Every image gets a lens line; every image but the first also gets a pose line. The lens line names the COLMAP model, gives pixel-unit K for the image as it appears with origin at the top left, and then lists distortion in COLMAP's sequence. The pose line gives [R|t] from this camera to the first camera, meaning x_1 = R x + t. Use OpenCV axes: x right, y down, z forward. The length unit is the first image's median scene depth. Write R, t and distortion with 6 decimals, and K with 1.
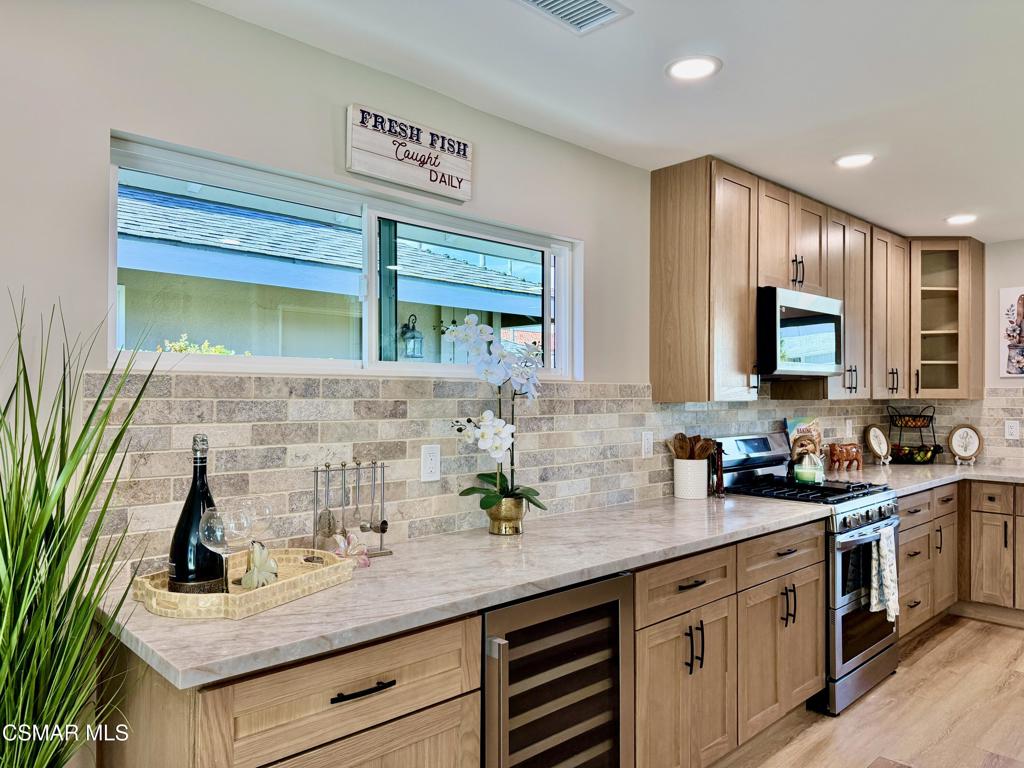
lens RADIAL K [[716.4, 0, 513.7], [0, 716.4, 388.5], [0, 0, 1]] dist [0.061292, -0.078993]
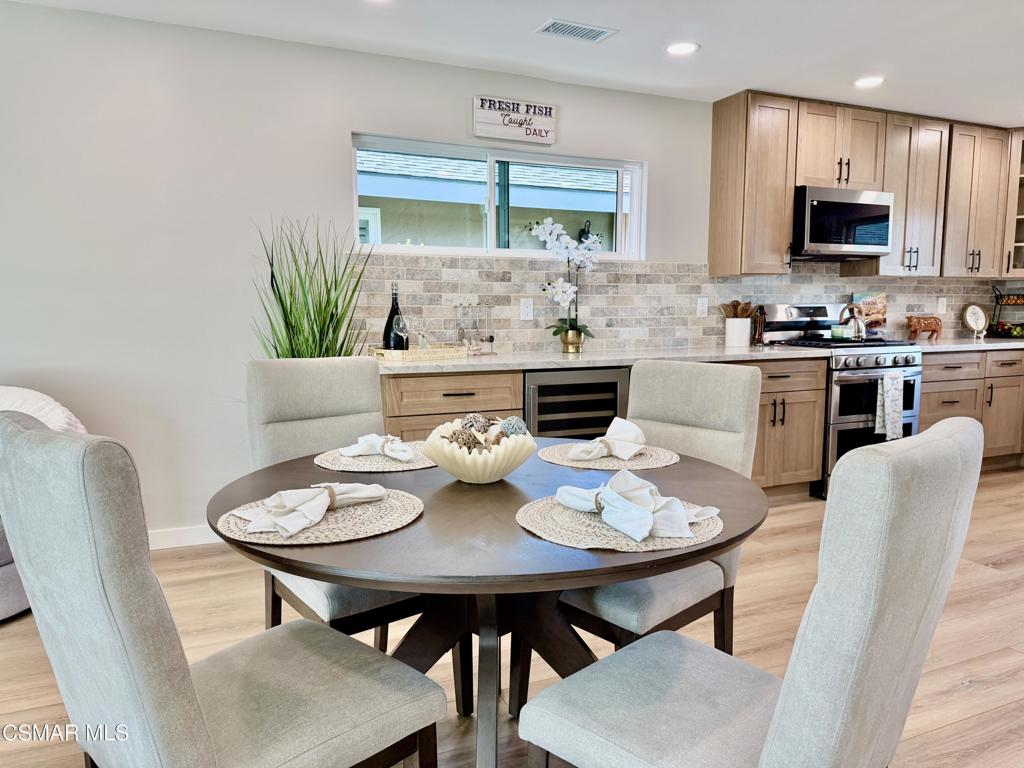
lens RADIAL K [[716.4, 0, 514.2], [0, 716.4, 391.0], [0, 0, 1]] dist [0.061292, -0.078993]
pose [[0.944924, 0.034711, -0.325443, 0.300838], [0.006767, 0.992076, 0.125460, 0.060692], [0.327219, -0.120753, 0.937201, -0.450168]]
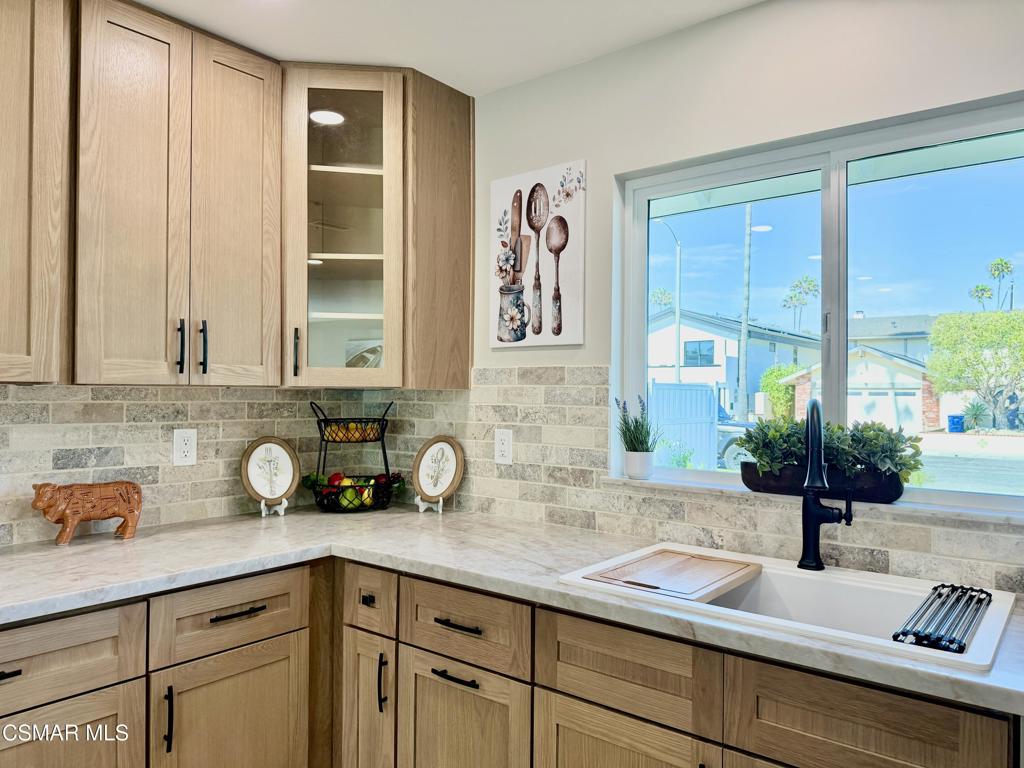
lens RADIAL K [[716.4, 0, 505.1], [0, 716.4, 385.9], [0, 0, 1]] dist [0.061292, -0.078993]
pose [[0.990373, 0.004603, 0.138346, 0.907222], [-0.004232, 0.999987, -0.002980, 0.020585], [-0.138358, 0.002366, 0.990380, 0.705528]]
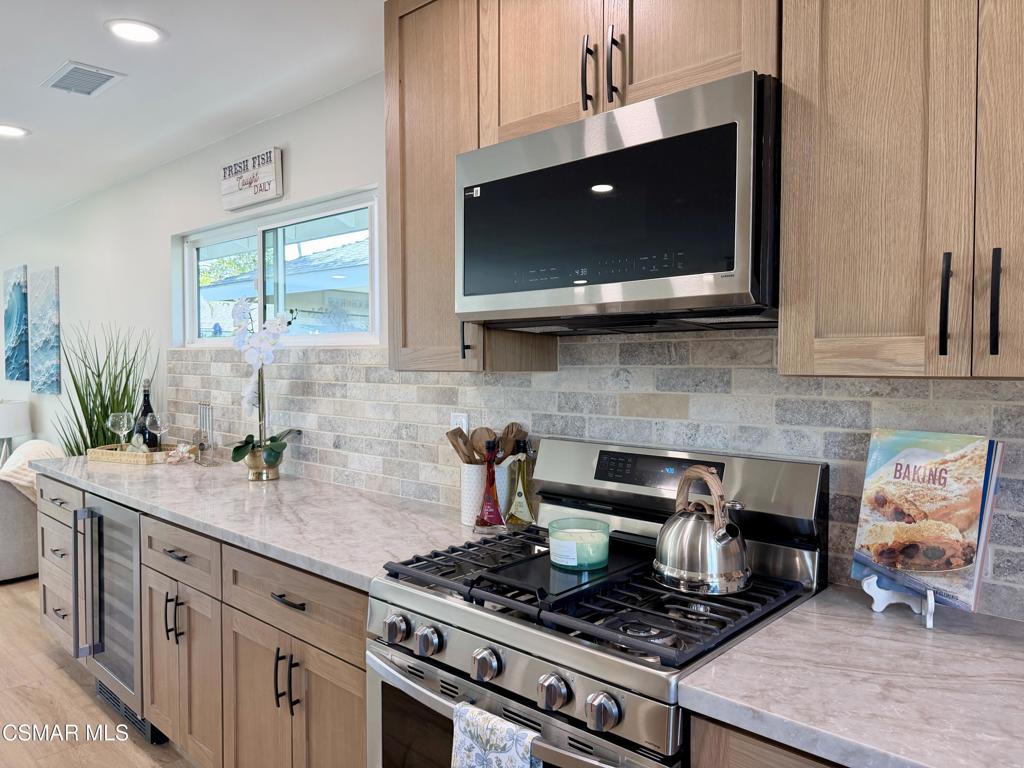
lens RADIAL K [[716.4, 0, 513.2], [0, 716.4, 386.4], [0, 0, 1]] dist [0.061292, -0.078993]
pose [[0.075700, 0.031991, -0.996617, 0.890517], [0.002658, 0.999475, 0.032284, 0.010751], [0.997127, -0.005093, 0.075575, 0.992754]]
